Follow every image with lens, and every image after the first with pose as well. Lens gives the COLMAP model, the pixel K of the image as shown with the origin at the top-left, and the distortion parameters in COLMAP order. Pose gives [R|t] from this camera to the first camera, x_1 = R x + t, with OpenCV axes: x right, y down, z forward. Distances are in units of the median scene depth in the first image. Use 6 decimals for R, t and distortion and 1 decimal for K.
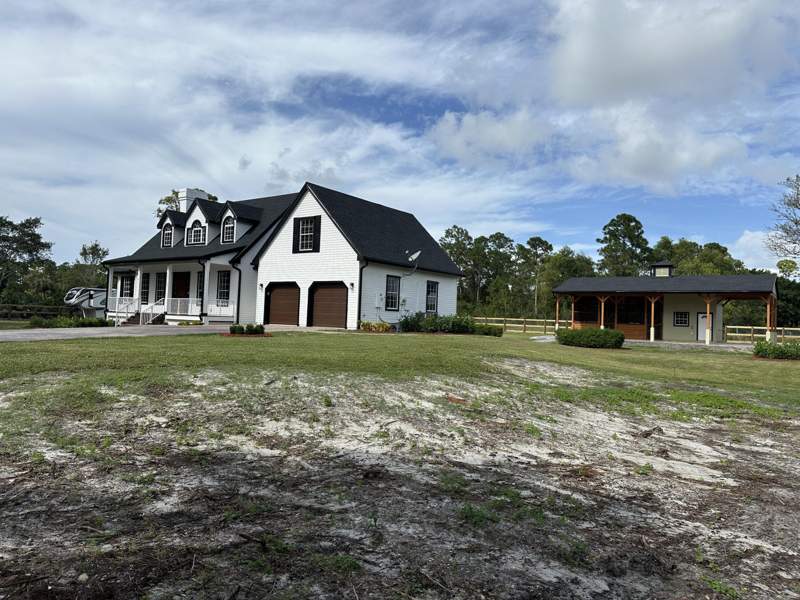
lens RADIAL K [[552.9, 0, 399.1], [0, 552.9, 312.8], [0, 0, 1]] dist [0.008162, 0.001284]
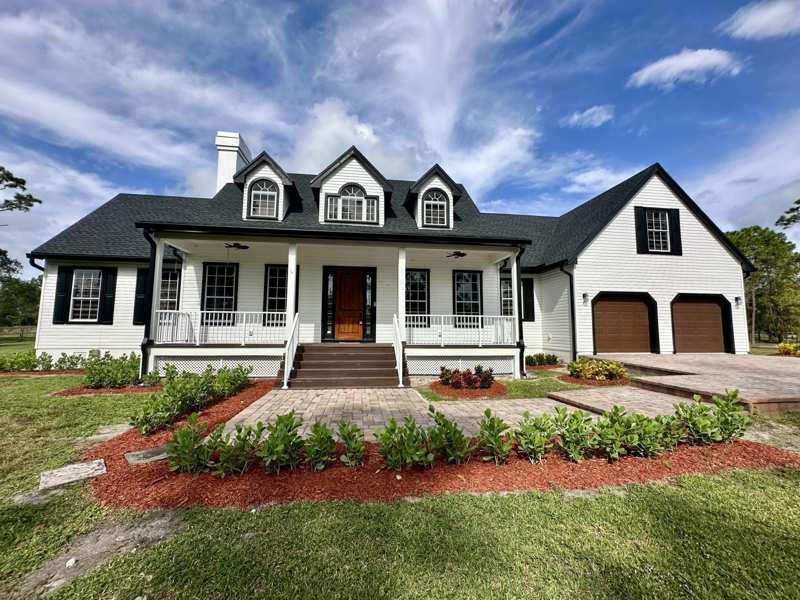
lens RADIAL K [[315.7, 0, 400.0], [0, 315.7, 300.0], [0, 0, 1]] dist [0.007189, -0.000075]
pose [[0.738250, 0.028535, 0.673924, -0.158615], [0.010462, 0.998500, -0.053739, -0.006181], [-0.674446, 0.046724, 0.736844, 0.204966]]
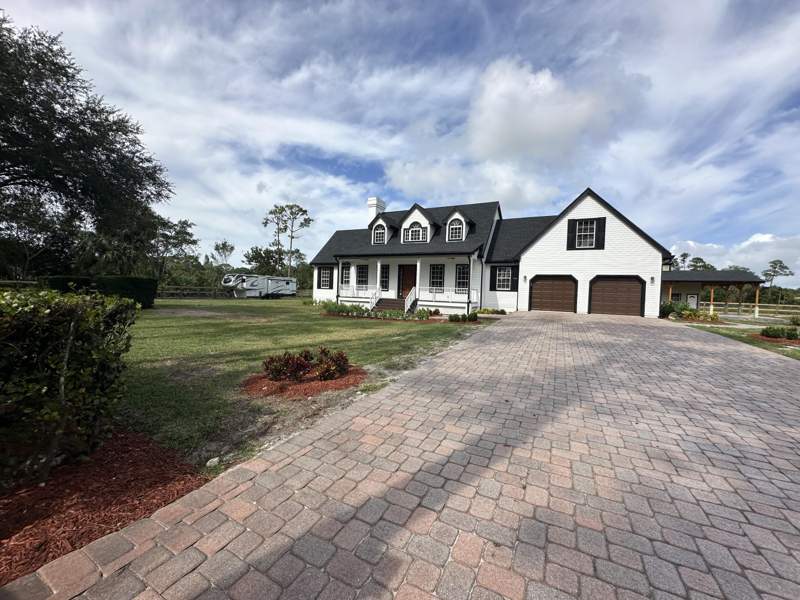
lens RADIAL K [[315.7, 0, 400.0], [0, 315.7, 300.0], [0, 0, 1]] dist [0.007189, -0.000075]
pose [[0.988538, -0.004552, 0.150905, -0.144066], [-0.001528, 0.999192, 0.040151, -0.006652], [-0.150966, -0.039921, 0.987733, 0.089400]]
